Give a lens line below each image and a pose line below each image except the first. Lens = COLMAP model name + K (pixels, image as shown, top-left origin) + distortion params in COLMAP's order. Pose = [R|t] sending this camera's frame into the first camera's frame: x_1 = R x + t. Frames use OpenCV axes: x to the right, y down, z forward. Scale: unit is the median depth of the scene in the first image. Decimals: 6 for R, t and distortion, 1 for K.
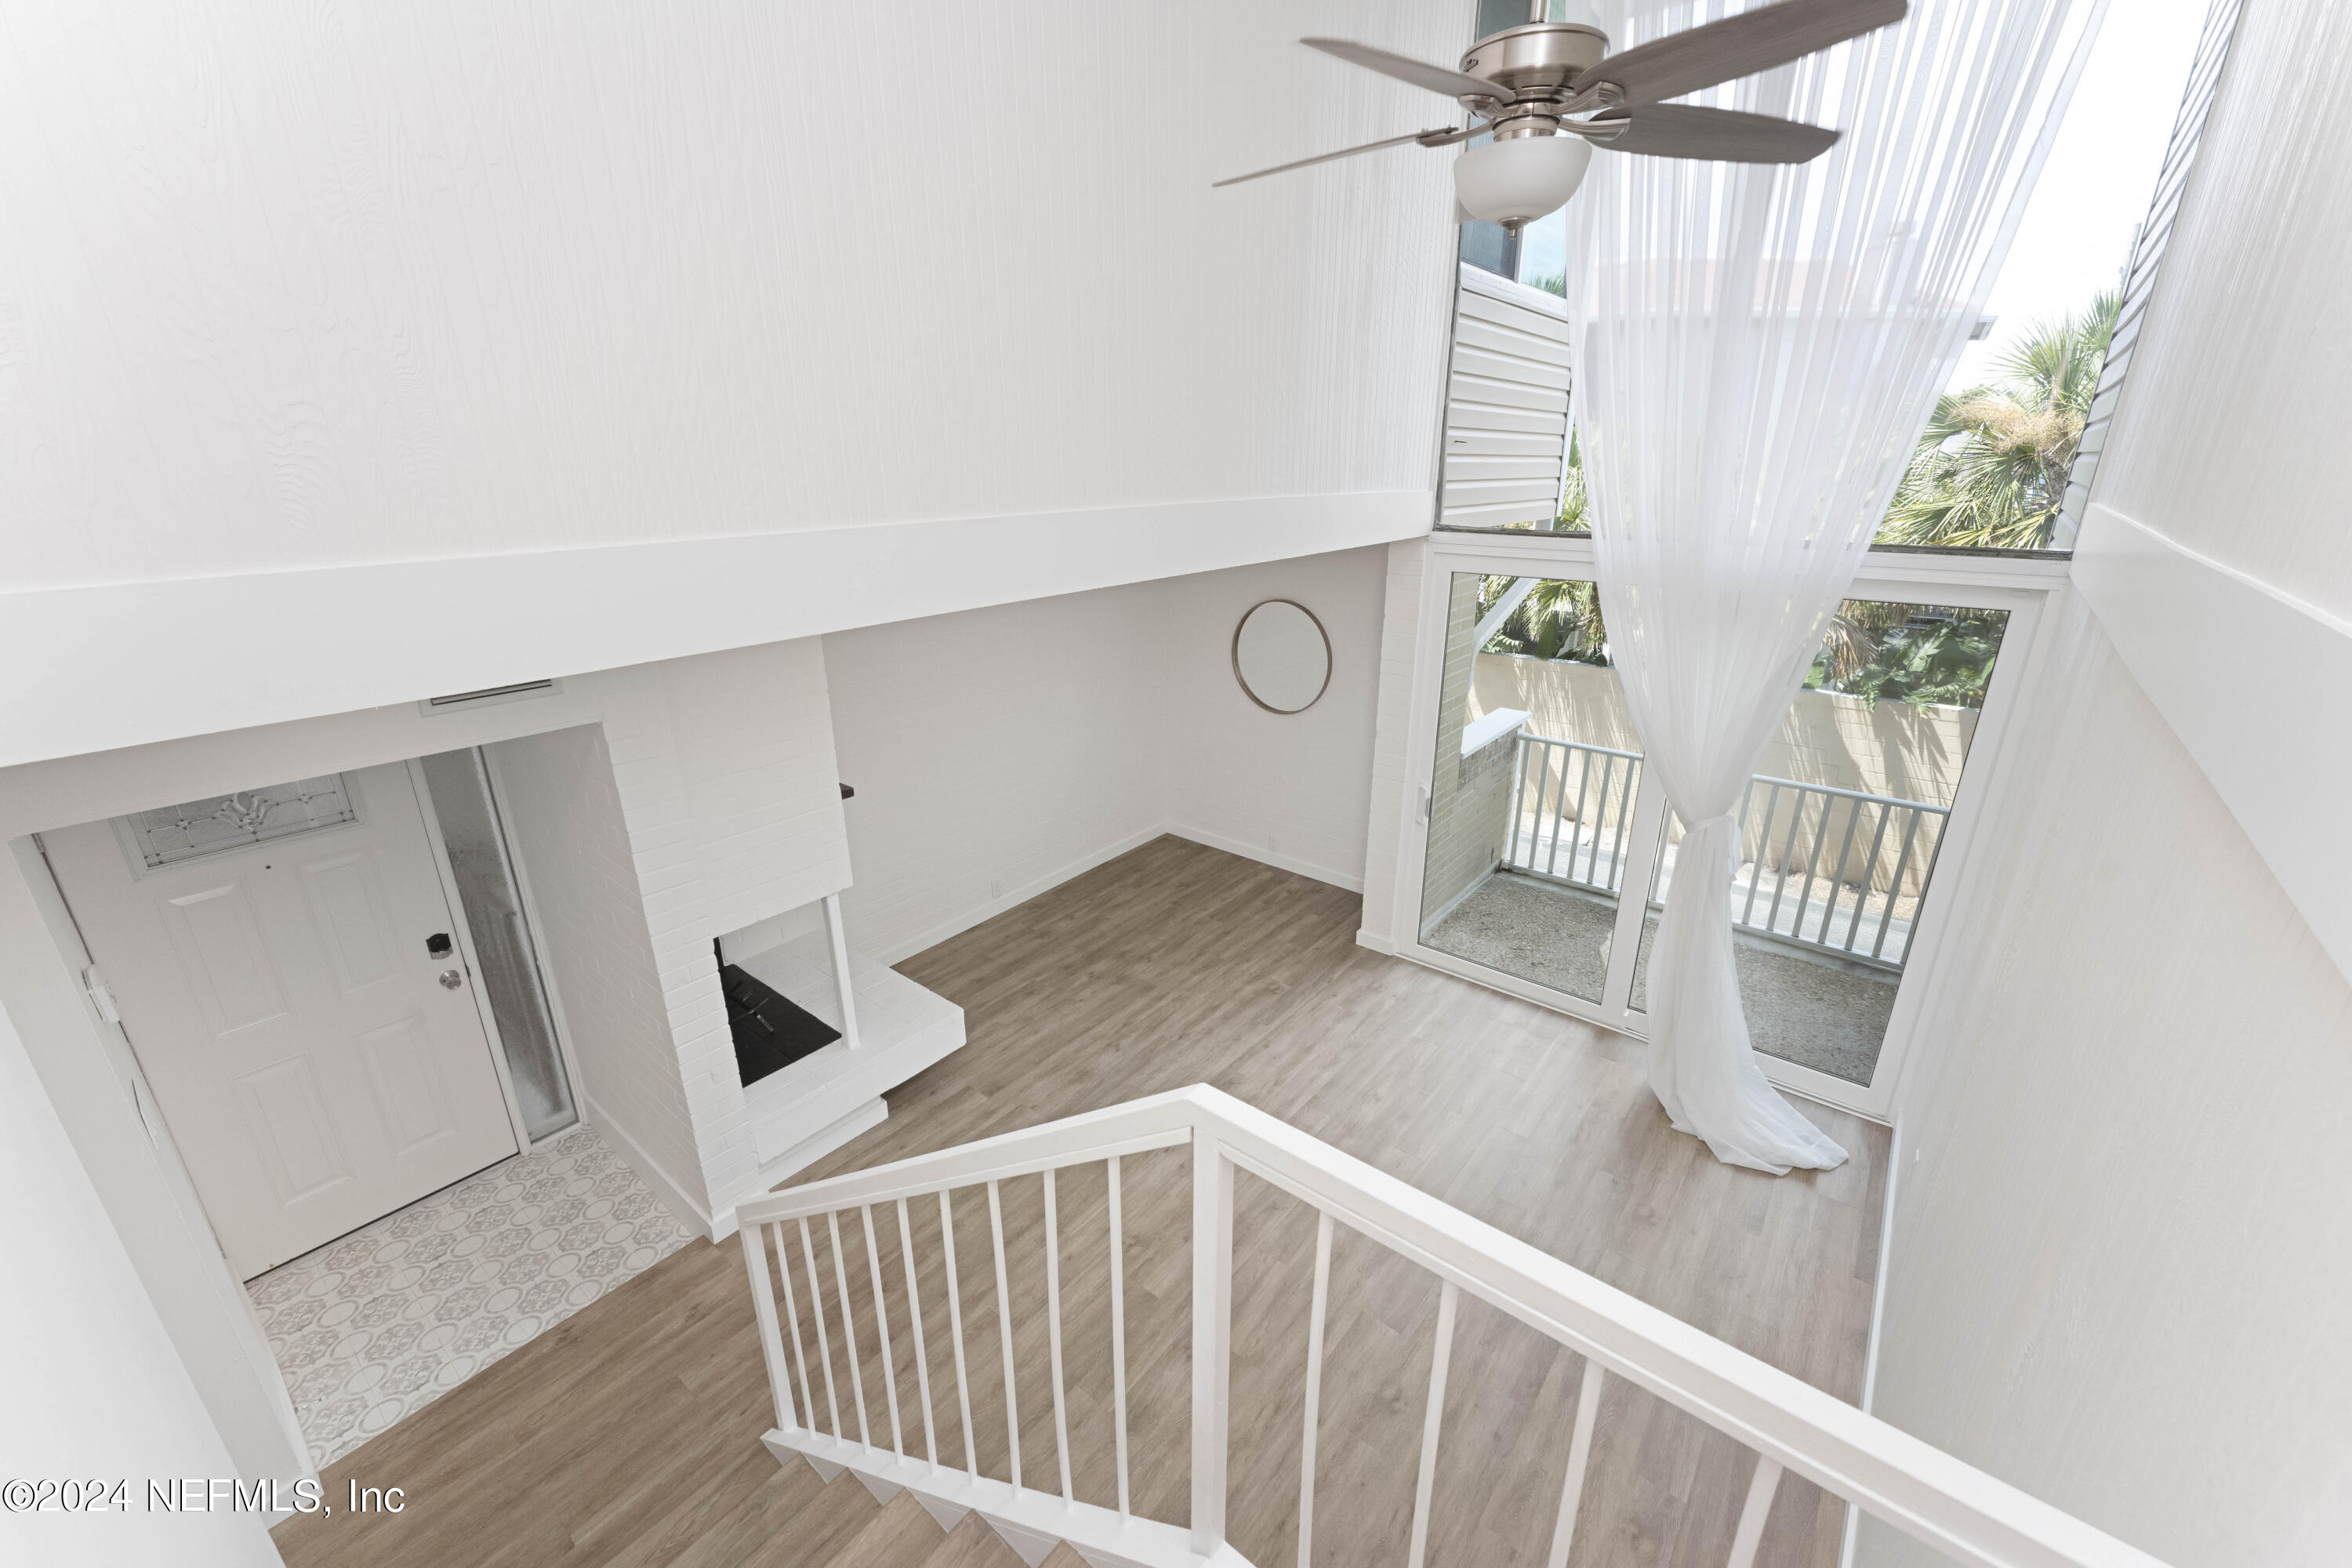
lens RADIAL K [[941.8, 0, 1172.9], [0, 941.8, 774.2], [0, 0, 1]] dist [-0.003146, -0.000269]
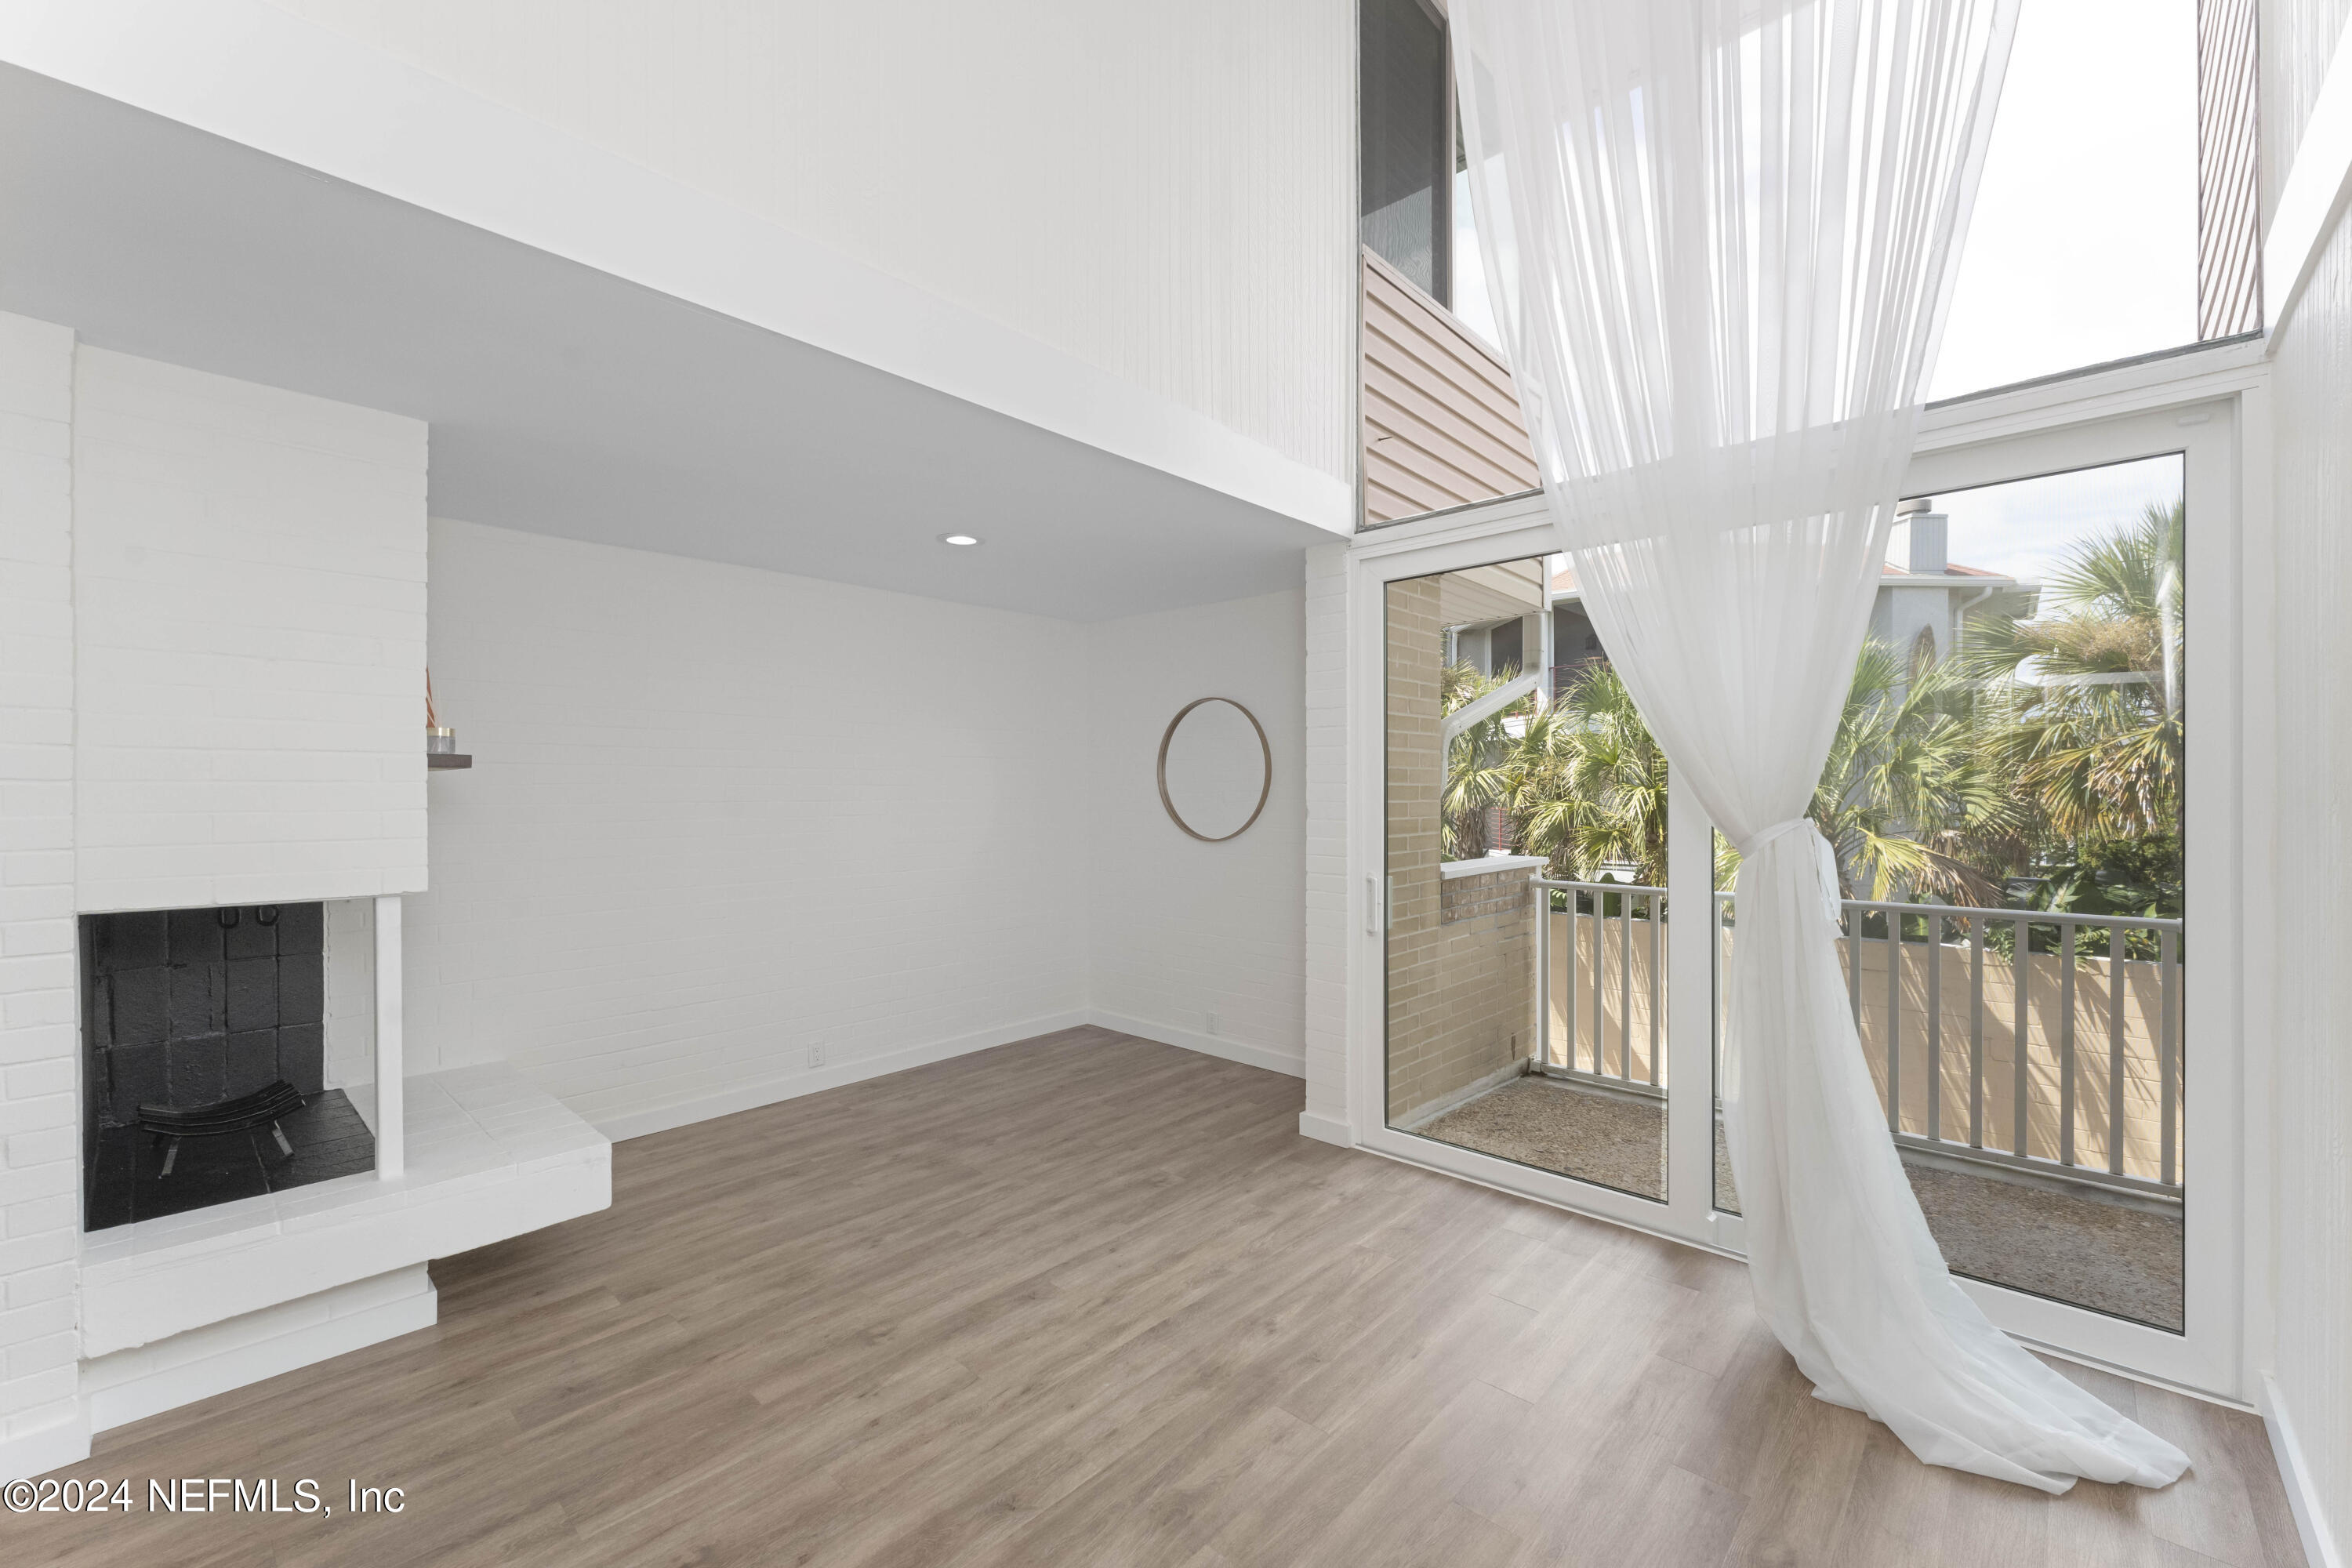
lens RADIAL K [[957.5, 0, 1178.6], [0, 957.5, 774.9], [0, 0, 1]] dist [0.000293, 0.000035]
pose [[0.998048, 0.002441, -0.062407, 0.174152], [-0.023554, 0.940157, -0.339925, 0.201583], [0.057842, 0.340732, 0.938380, 0.298652]]
